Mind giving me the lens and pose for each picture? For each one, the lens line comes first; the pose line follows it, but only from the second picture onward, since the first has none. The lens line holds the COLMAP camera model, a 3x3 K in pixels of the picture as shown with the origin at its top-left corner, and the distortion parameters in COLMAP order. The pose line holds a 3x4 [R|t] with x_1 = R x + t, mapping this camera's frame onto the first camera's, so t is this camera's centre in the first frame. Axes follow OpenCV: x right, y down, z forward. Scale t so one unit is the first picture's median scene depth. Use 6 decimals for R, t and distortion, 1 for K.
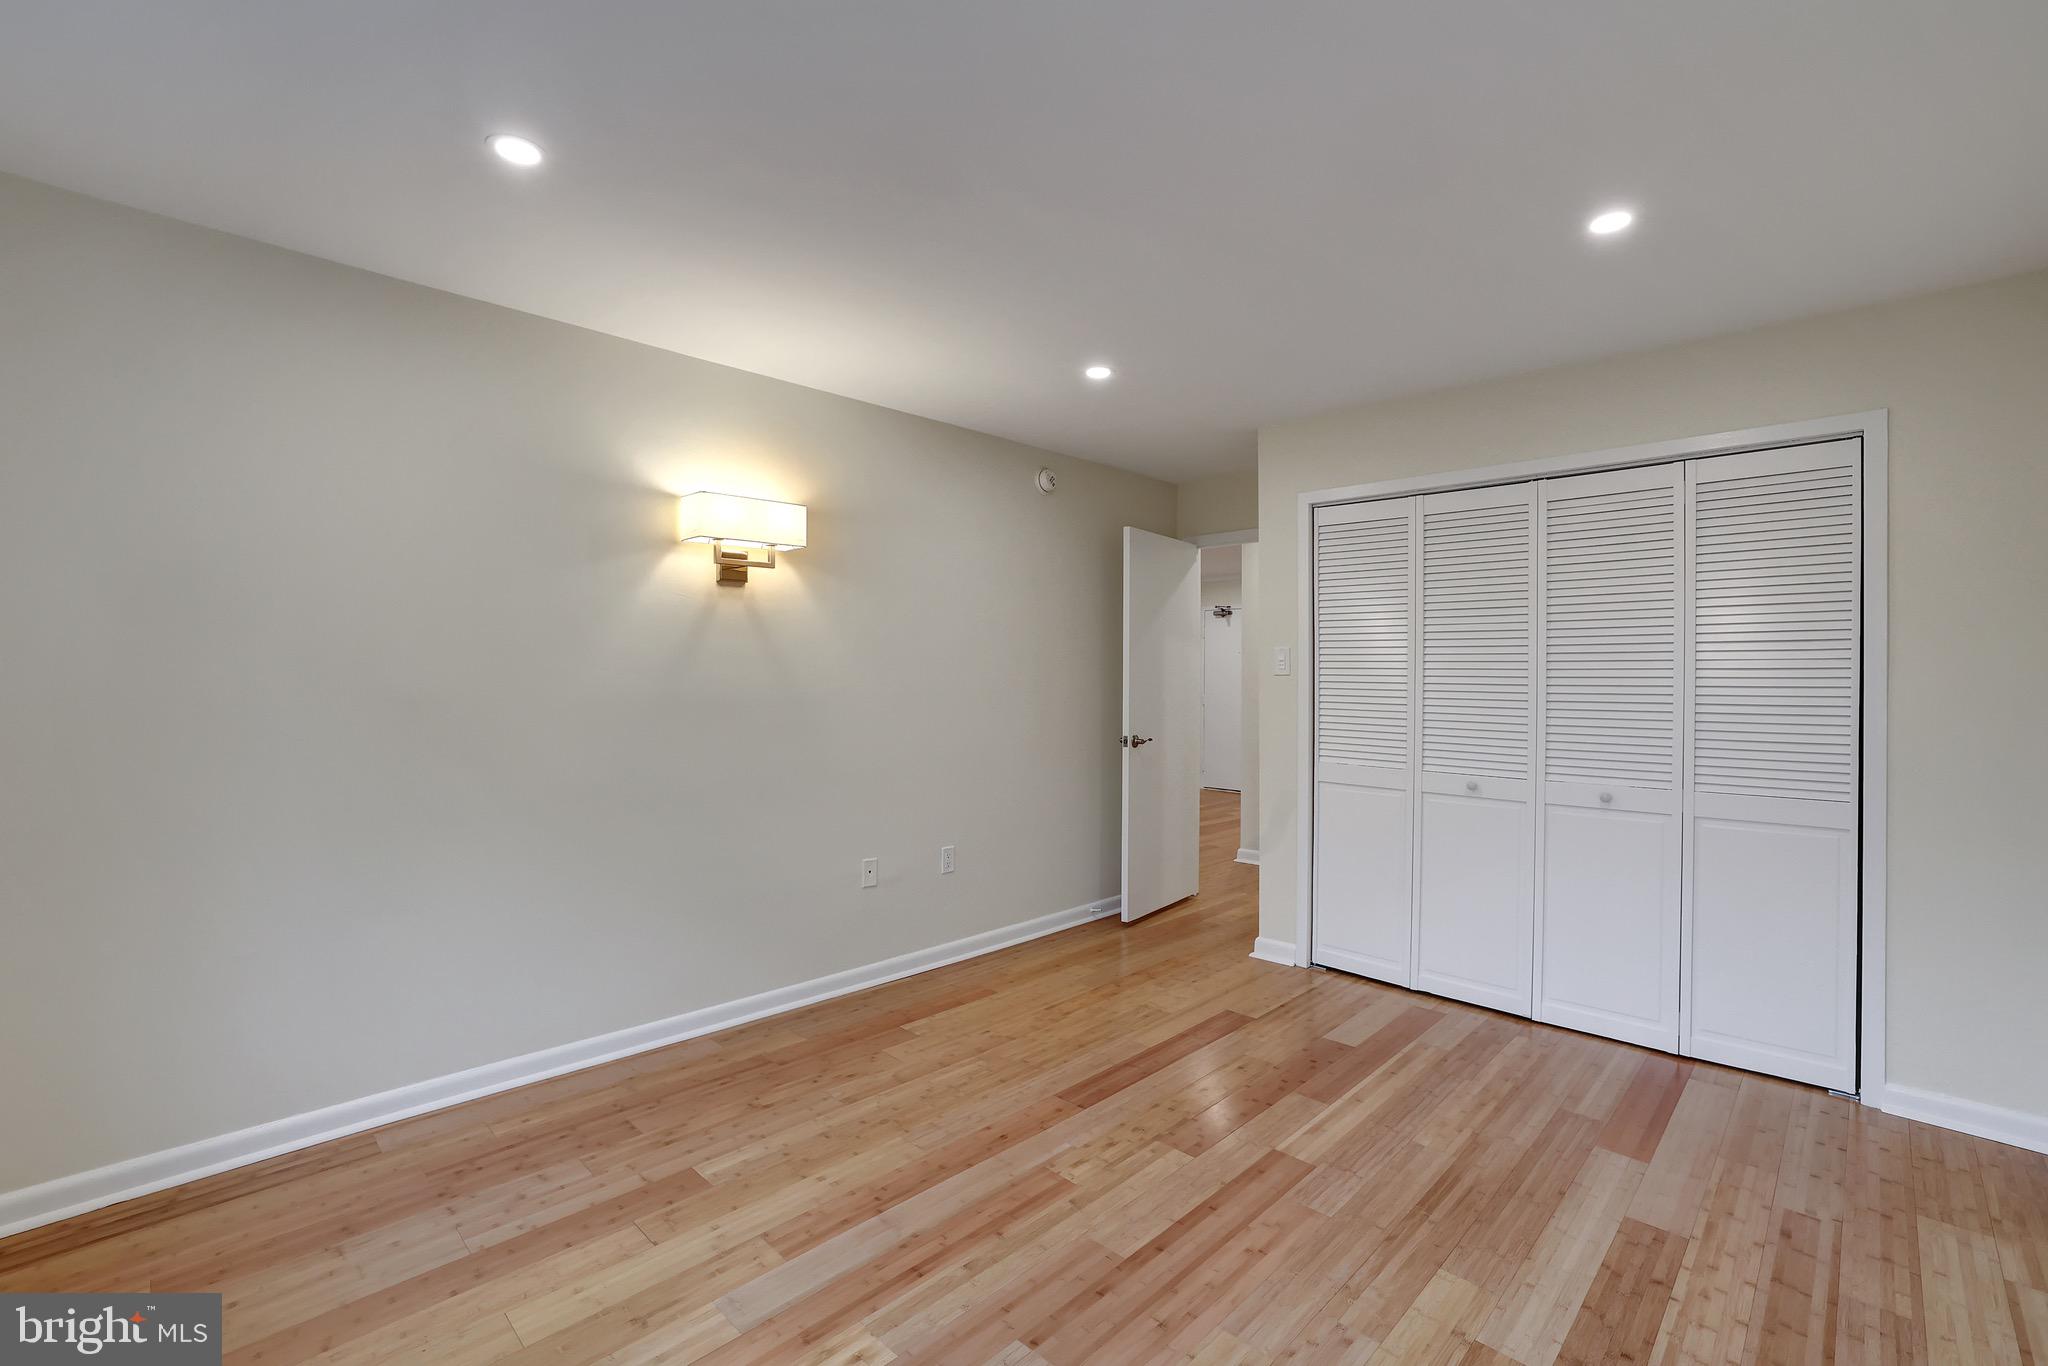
lens RADIAL K [[883.3, 0, 1028.7], [0, 883.3, 679.7], [0, 0, 1]] dist [-0.047717, 0.016313]
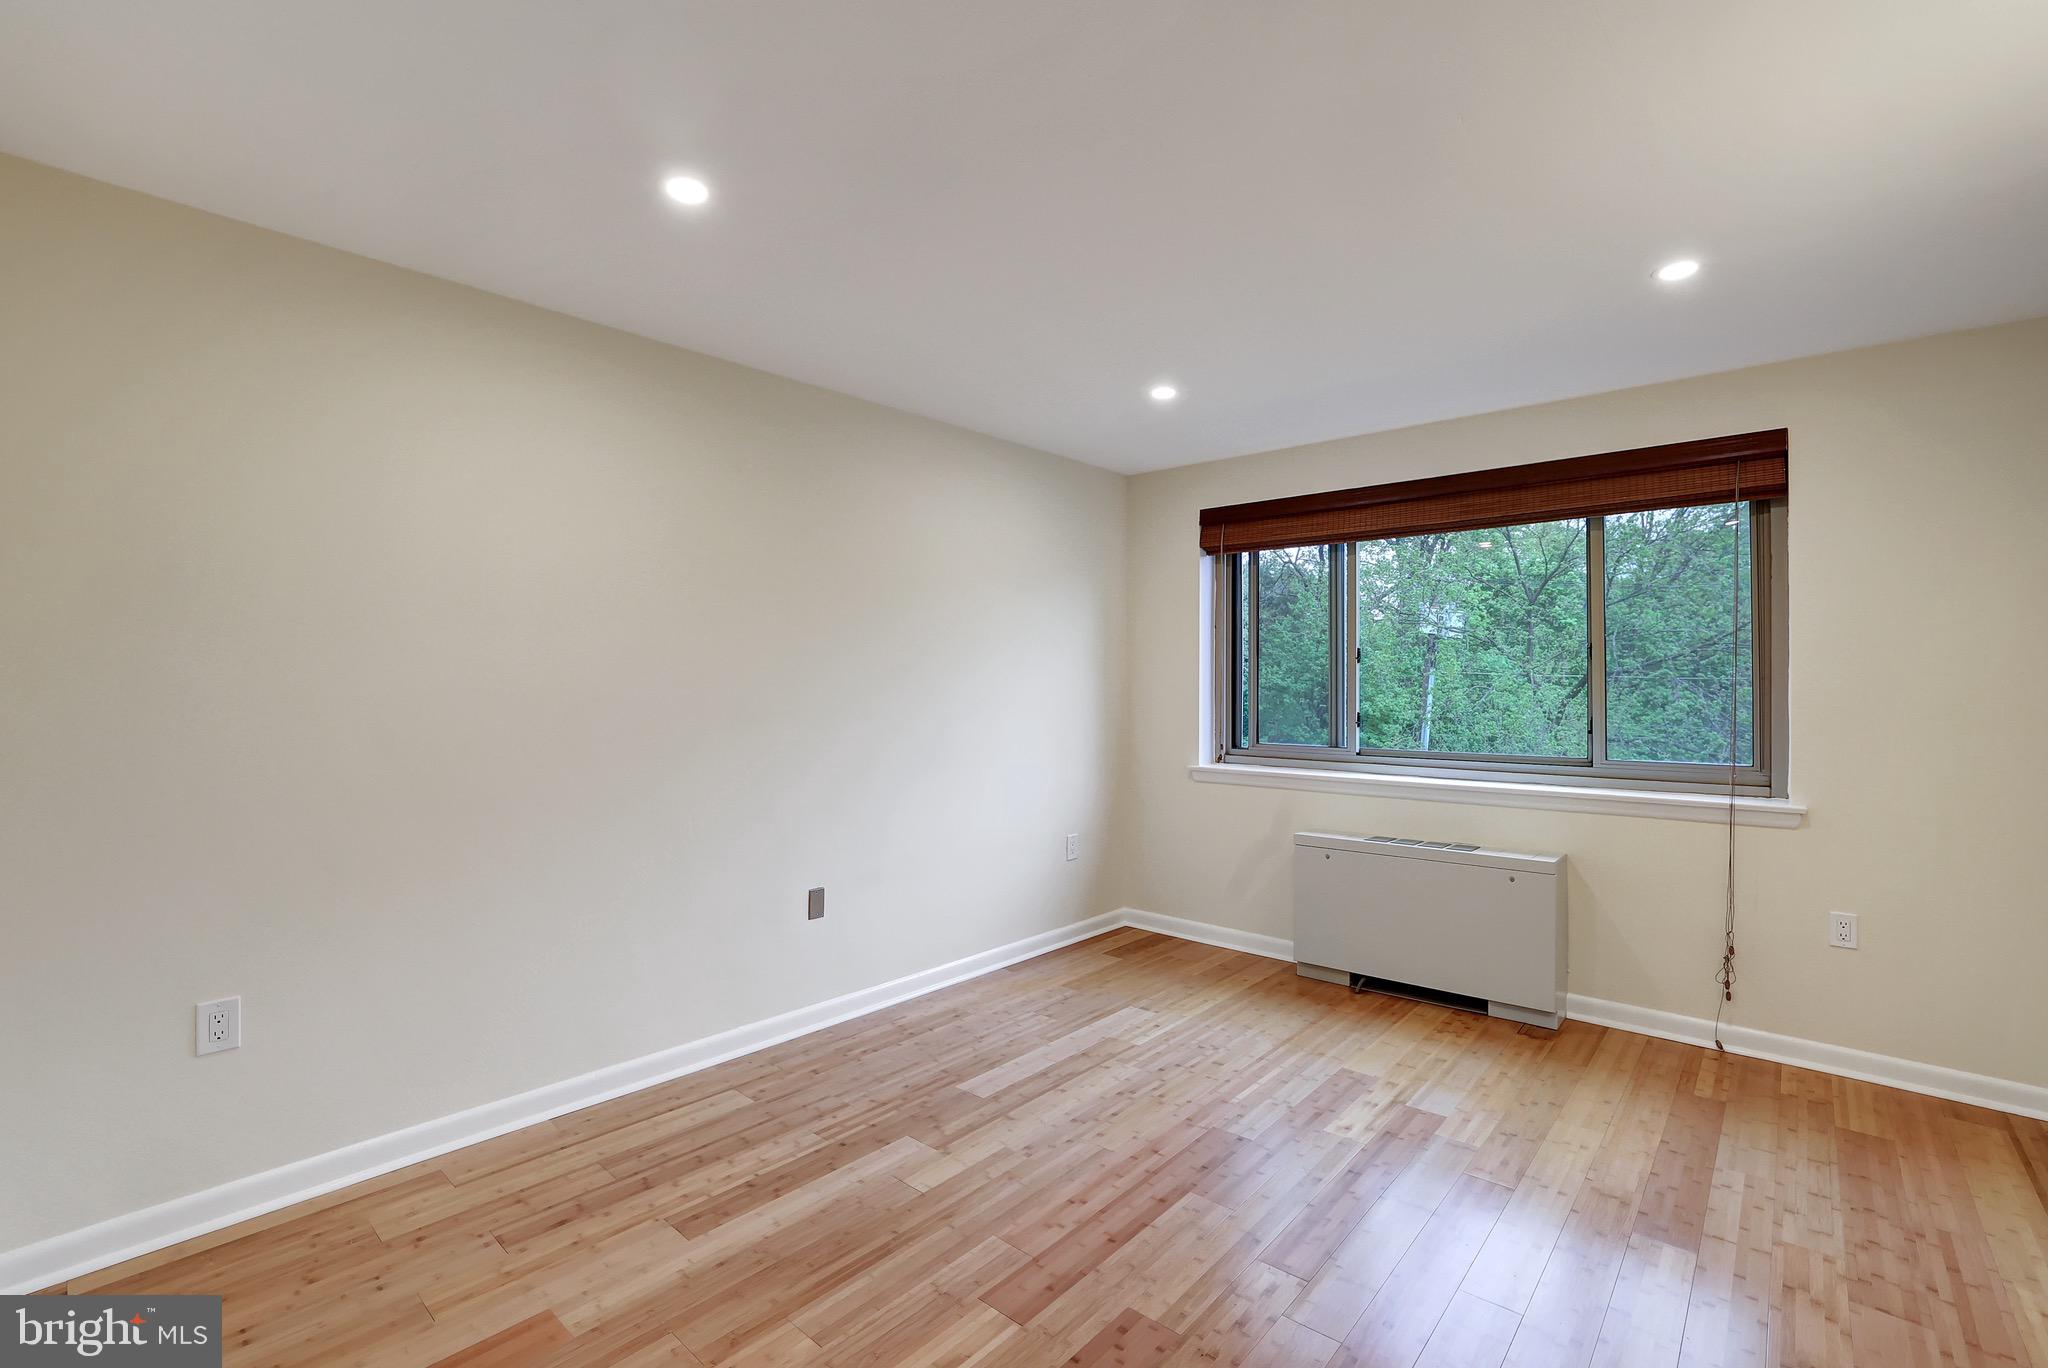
lens RADIAL K [[883.3, 0, 1028.7], [0, 883.3, 680.7], [0, 0, 1]] dist [-0.047717, 0.016313]
pose [[-0.998379, -0.009673, -0.056093, 0.371279], [-0.009703, 0.999953, 0.000276, -0.012180], [0.056088, 0.000819, -0.998426, 1.994185]]
